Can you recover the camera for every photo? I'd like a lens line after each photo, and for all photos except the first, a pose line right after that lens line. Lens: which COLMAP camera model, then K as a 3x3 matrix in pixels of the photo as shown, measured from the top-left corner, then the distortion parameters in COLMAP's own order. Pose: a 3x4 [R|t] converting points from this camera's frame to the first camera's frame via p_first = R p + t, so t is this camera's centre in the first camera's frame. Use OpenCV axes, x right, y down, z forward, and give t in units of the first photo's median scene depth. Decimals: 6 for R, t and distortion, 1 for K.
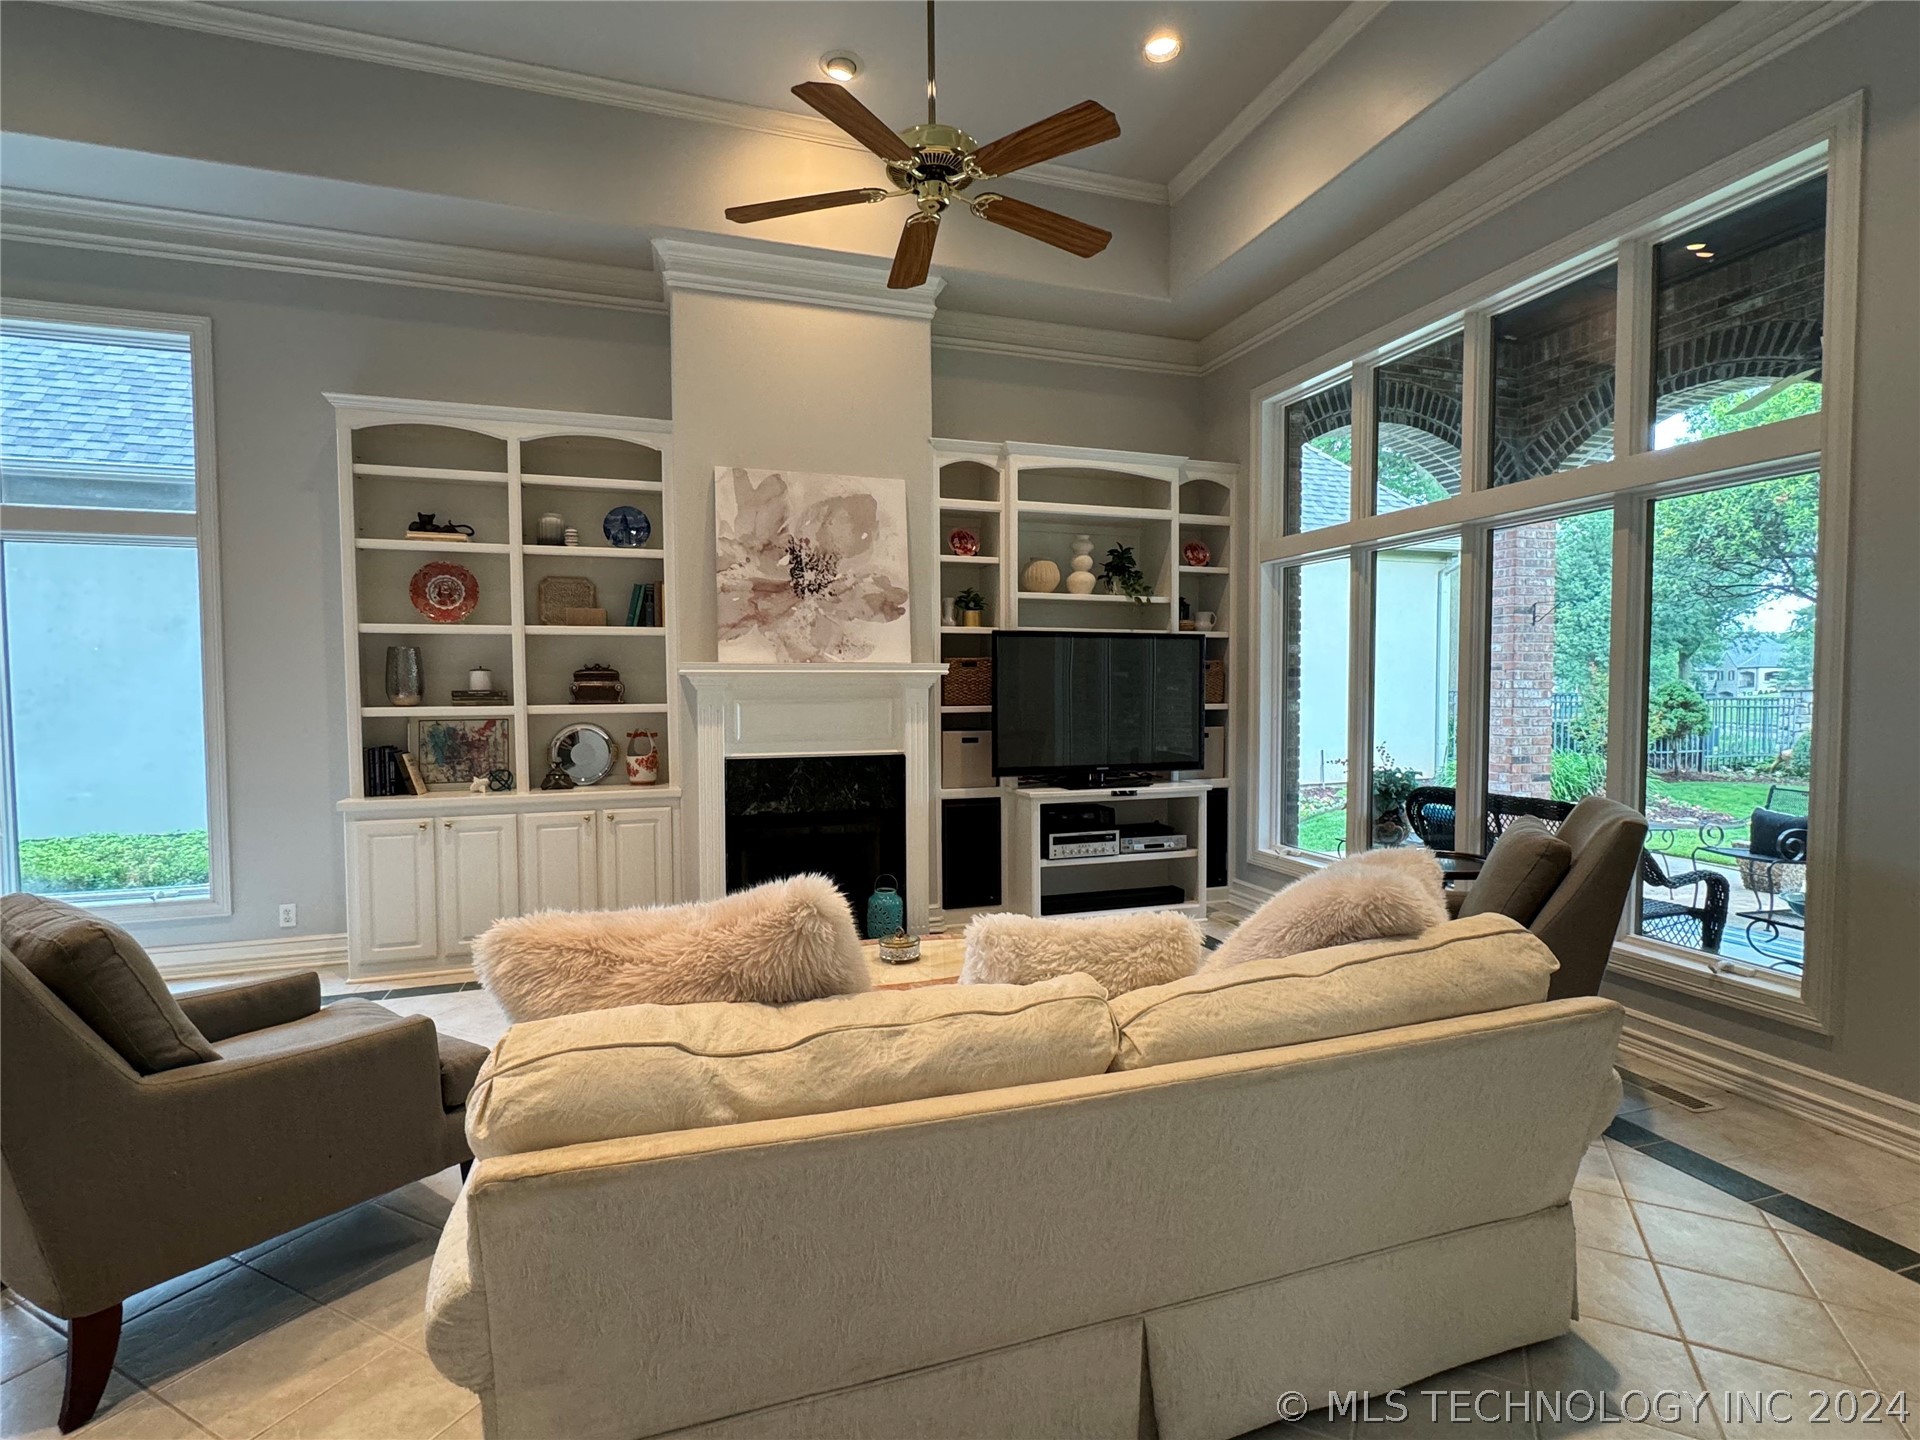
lens RADIAL K [[916.8, 0, 960.0], [0, 916.8, 720.0], [0, 0, 1]] dist [-0.001033, -0.000159]
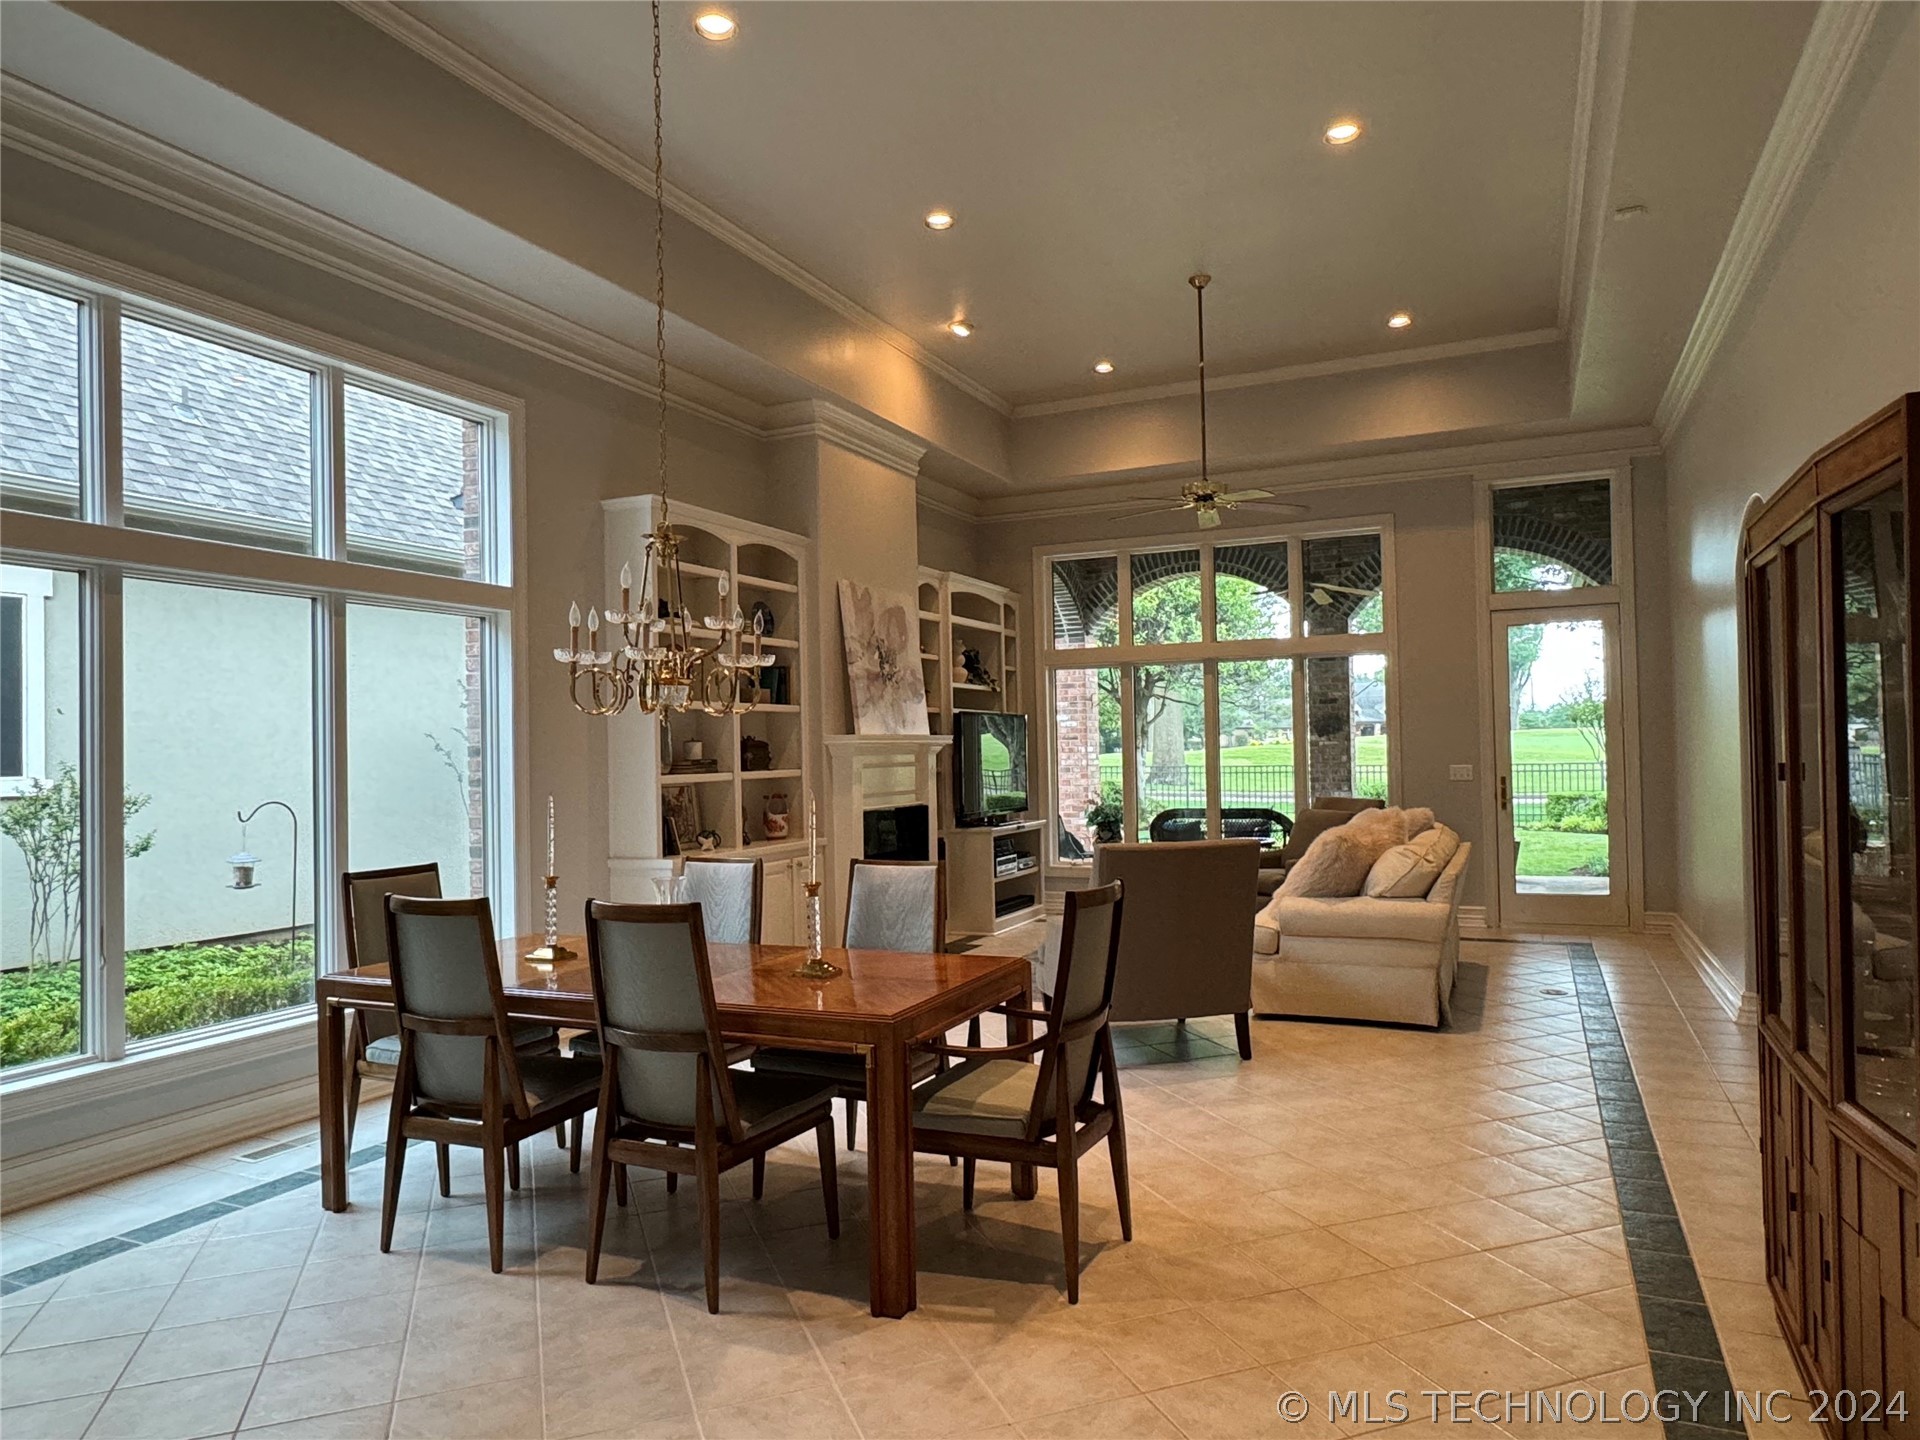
lens RADIAL K [[1226.3, 0, 960.0], [0, 1226.3, 720.0], [0, 0, 1]] dist [0.008381, 0.000444]
pose [[0.686209, 0.008379, 0.727356, -1.347972], [0.044935, 0.997536, -0.053883, 0.013854], [-0.726015, 0.069659, 0.684141, -0.251614]]
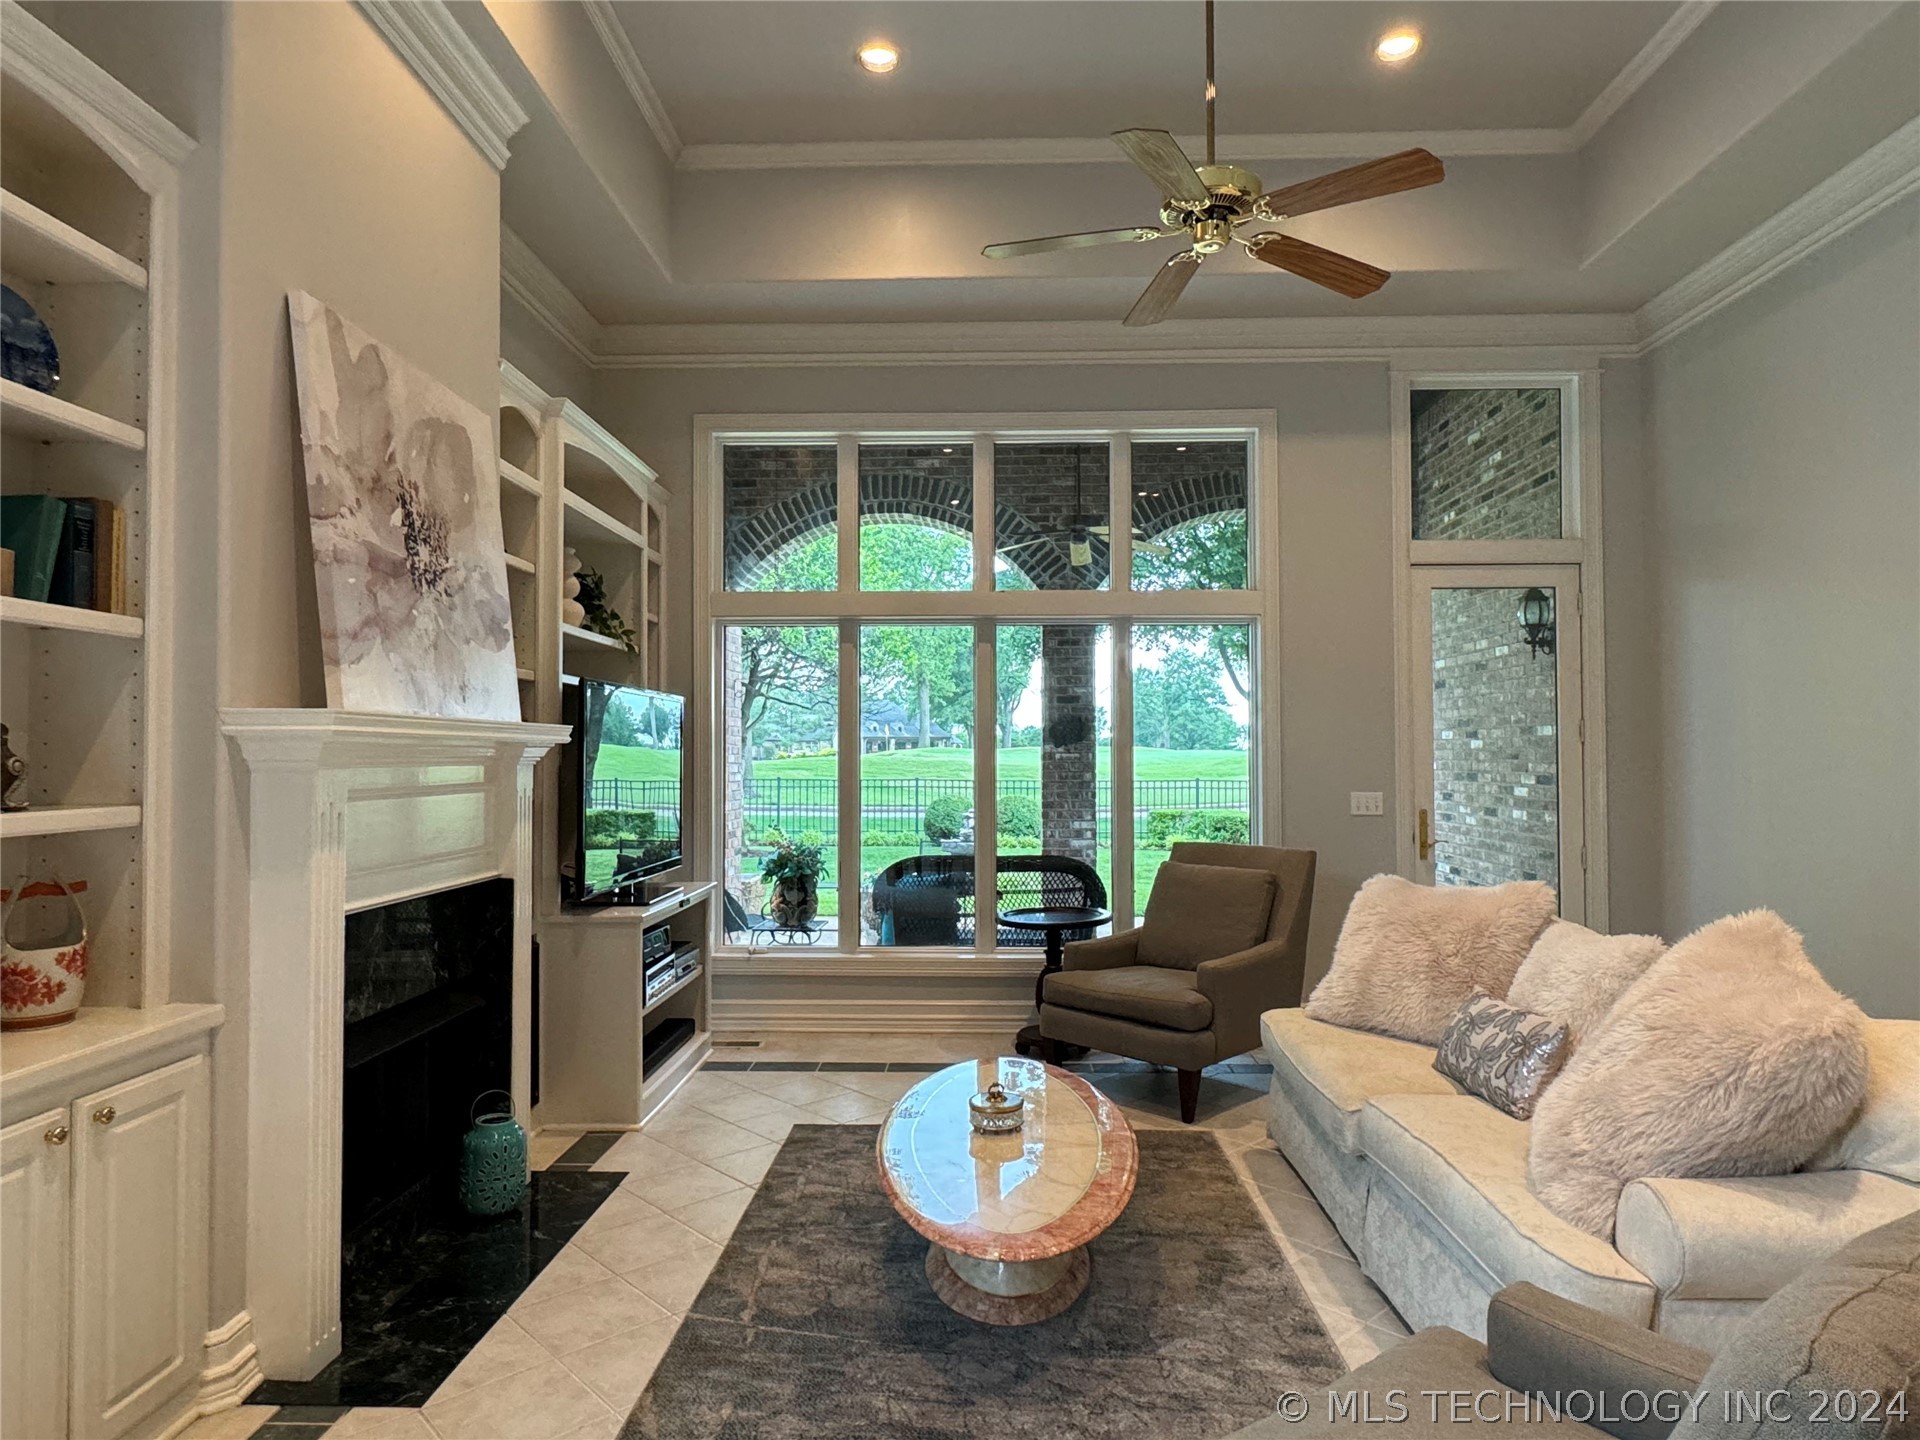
lens RADIAL K [[1127.1, 0, 958.0], [0, 1127.1, 729.9], [0, 0, 1]] dist [-0.003540, -0.001214]
pose [[0.348636, 0.024617, 0.936935, -0.664663], [0.036167, 0.998557, -0.039694, -0.018229], [-0.936560, 0.047725, 0.347242, 0.487356]]
